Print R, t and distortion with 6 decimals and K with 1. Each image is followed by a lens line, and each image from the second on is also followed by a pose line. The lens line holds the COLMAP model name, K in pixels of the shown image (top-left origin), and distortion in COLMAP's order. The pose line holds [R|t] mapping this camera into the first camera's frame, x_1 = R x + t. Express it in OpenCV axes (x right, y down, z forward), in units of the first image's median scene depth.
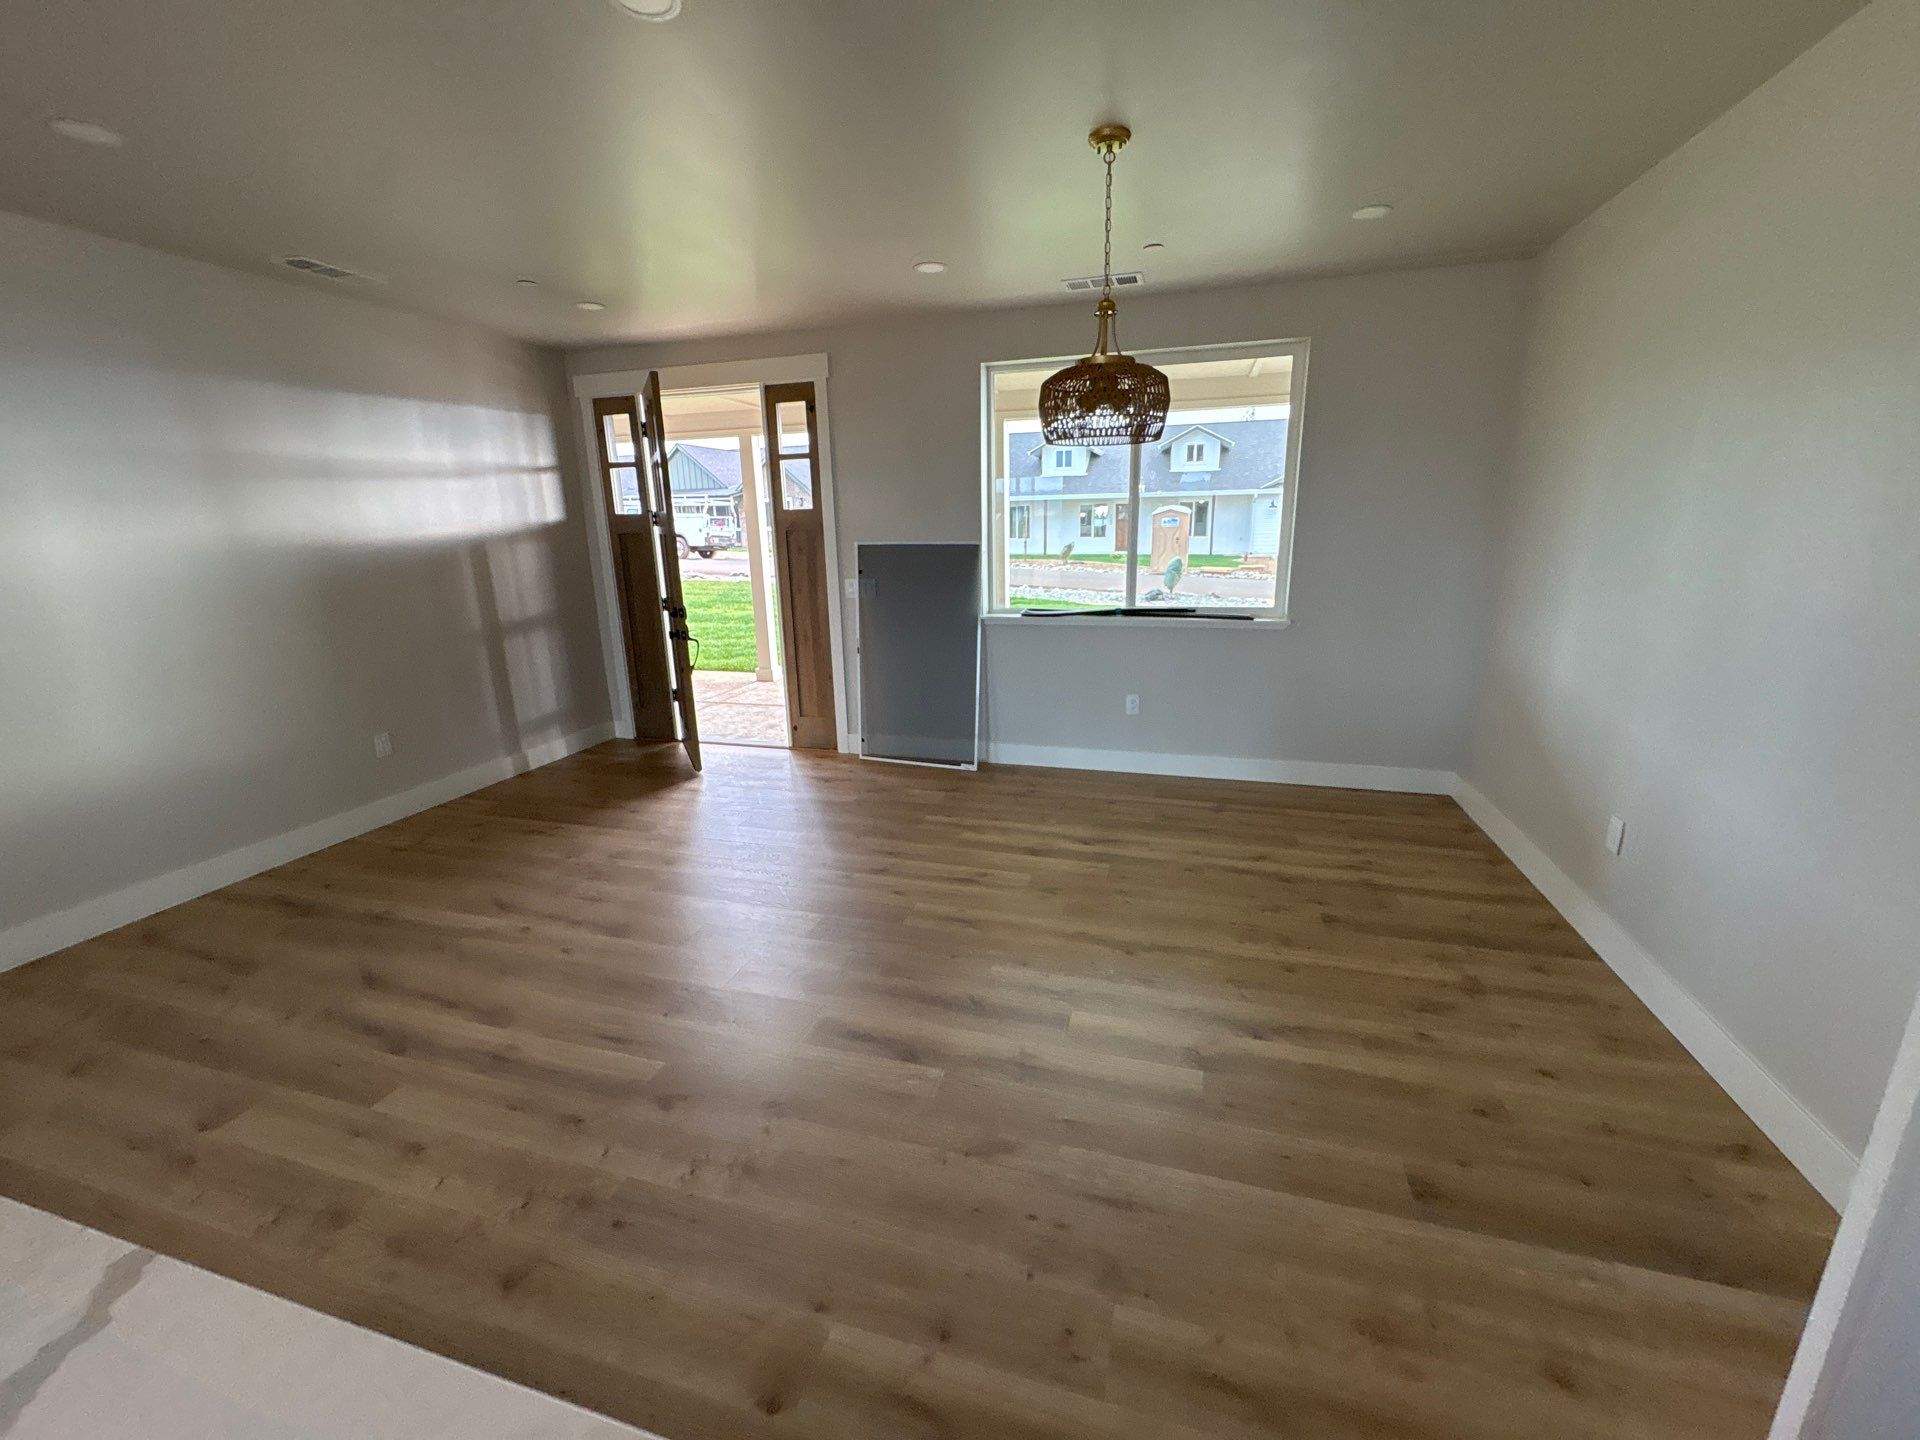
lens RADIAL K [[768.0, 0, 963.5], [0, 768.0, 718.3], [0, 0, 1]] dist [0.001646, -0.000287]
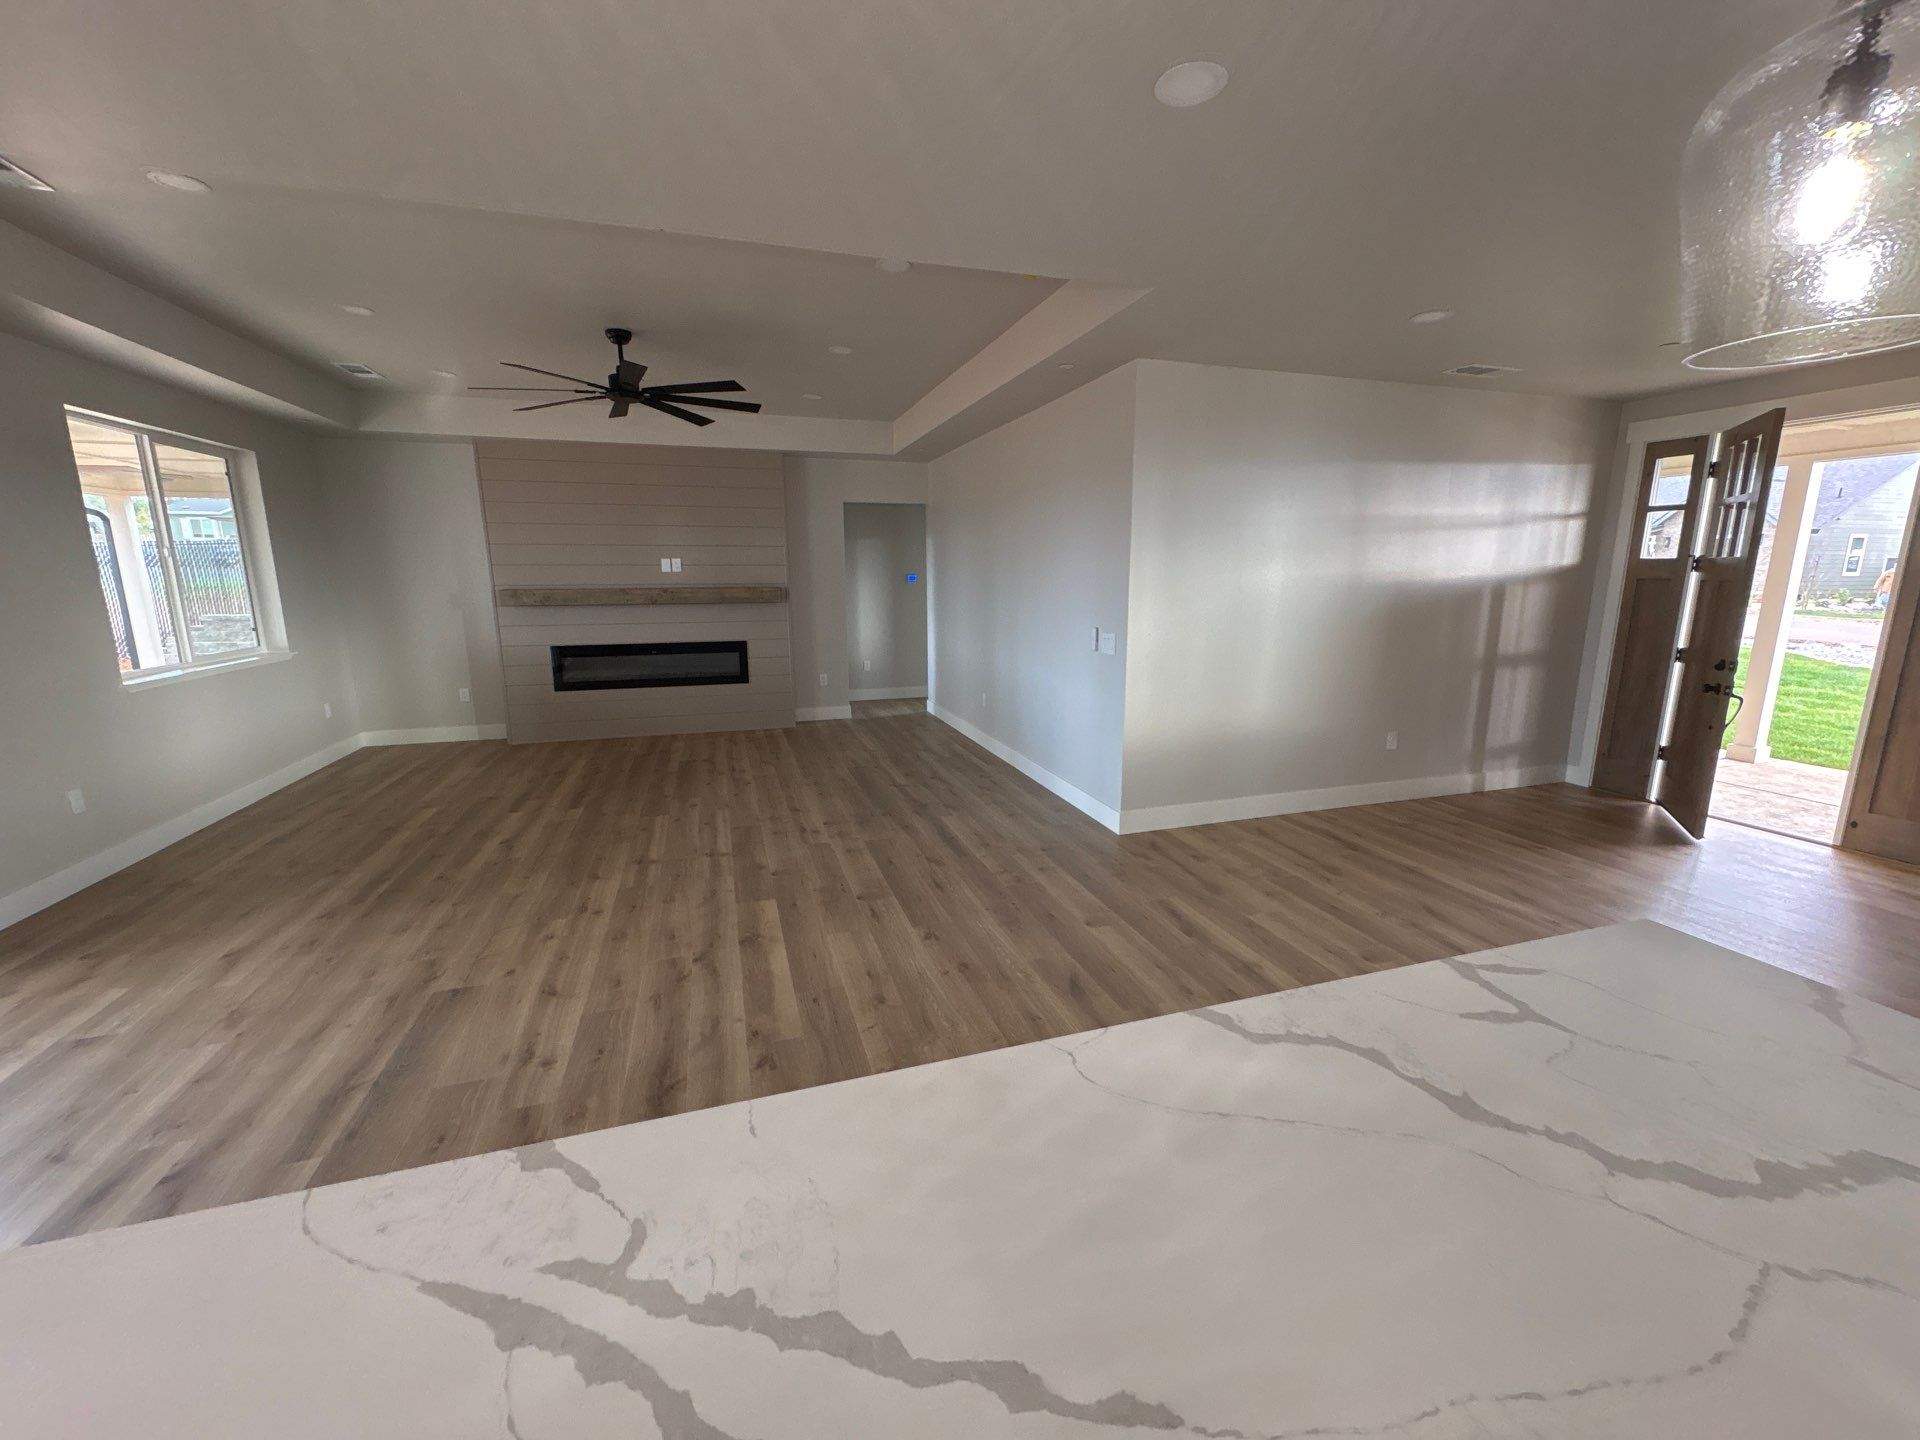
lens RADIAL K [[768.0, 0, 963.5], [0, 768.0, 718.3], [0, 0, 1]] dist [0.001646, -0.000287]
pose [[0.558668, 0.176624, -0.810366, -0.120694], [-0.215697, 0.974382, 0.063671, 0.060904], [0.800853, 0.139222, 0.582454, -0.252533]]
